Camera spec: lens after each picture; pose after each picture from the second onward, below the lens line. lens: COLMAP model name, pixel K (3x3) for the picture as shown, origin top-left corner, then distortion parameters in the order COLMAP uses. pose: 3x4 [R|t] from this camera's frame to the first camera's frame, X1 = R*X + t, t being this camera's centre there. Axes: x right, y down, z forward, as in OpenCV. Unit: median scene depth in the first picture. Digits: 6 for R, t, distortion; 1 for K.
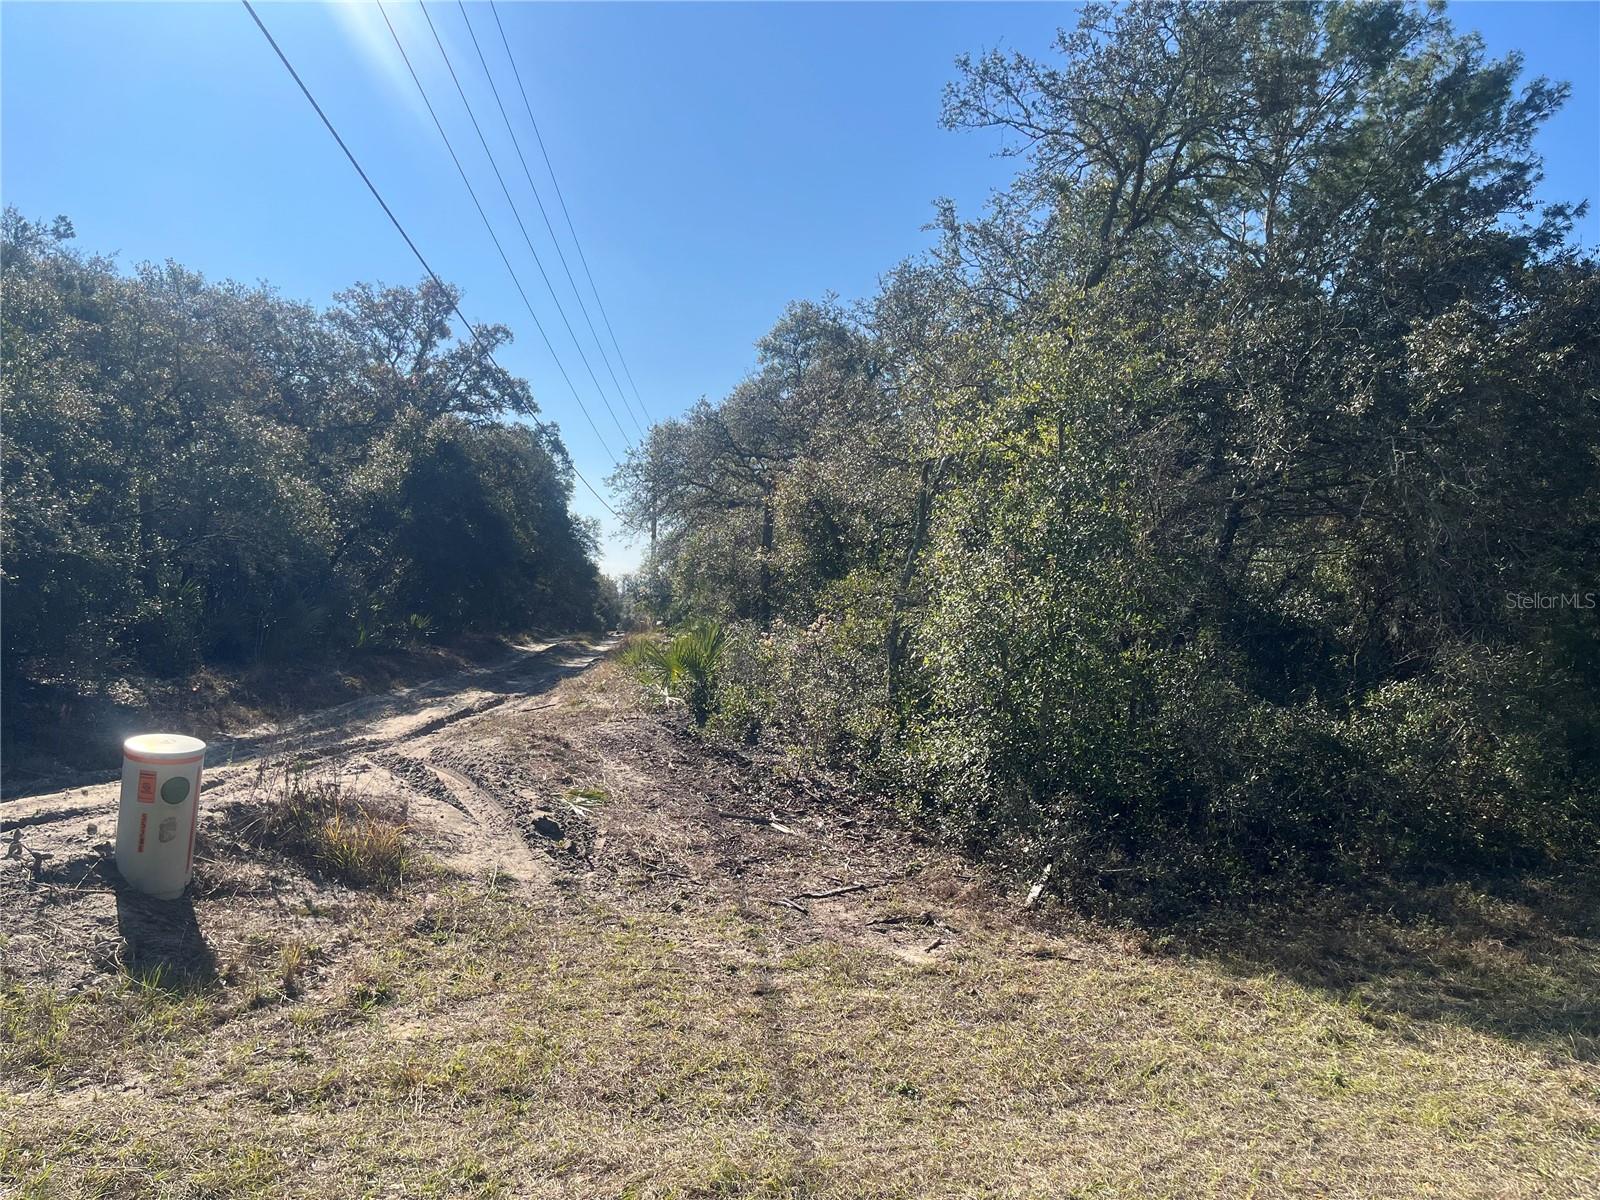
lens RADIAL K [[1204.9, 0, 800.0], [0, 1204.9, 600.0], [0, 0, 1]] dist [0.069483, -0.091889]
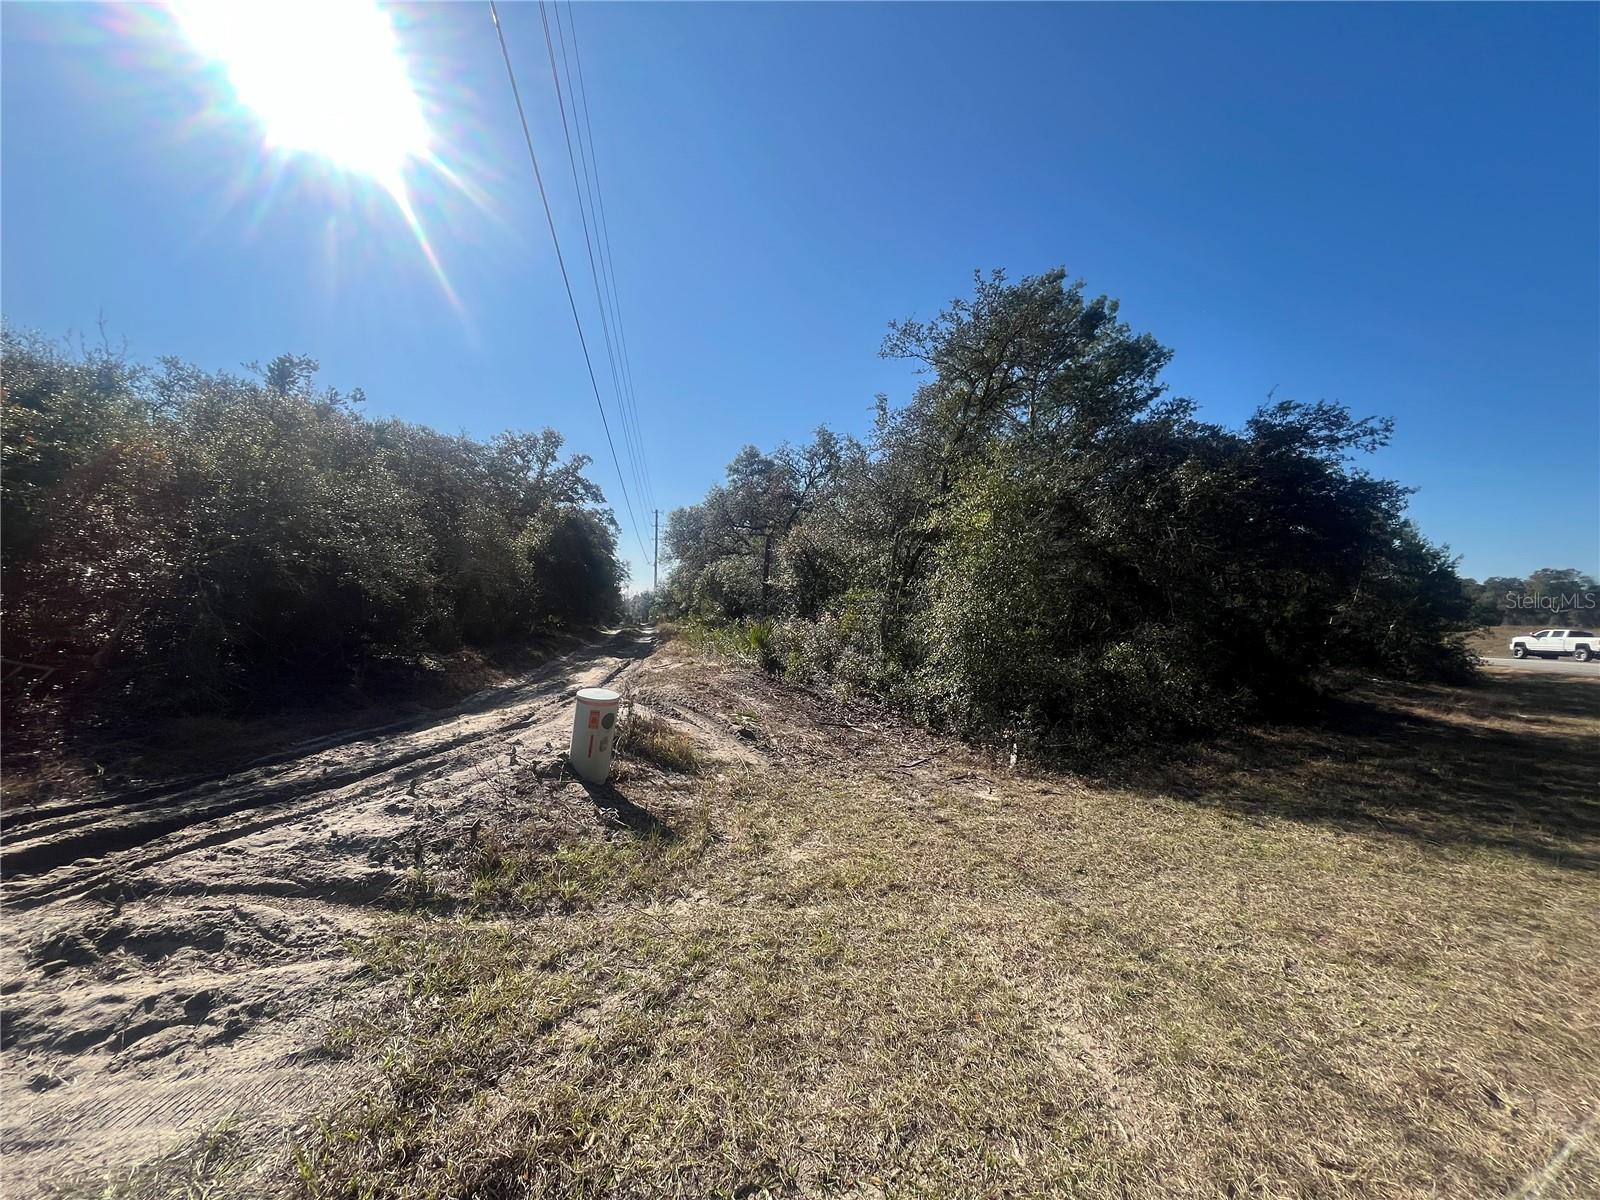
lens RADIAL K [[642.1, 0, 792.8], [0, 642.1, 591.8], [0, 0, 1]] dist [-0.002662, -0.000858]
pose [[0.991148, -0.008144, 0.132510, -0.130020], [0.010502, 0.999799, -0.017105, -0.003198], [-0.132344, 0.018345, 0.991034, 0.020798]]
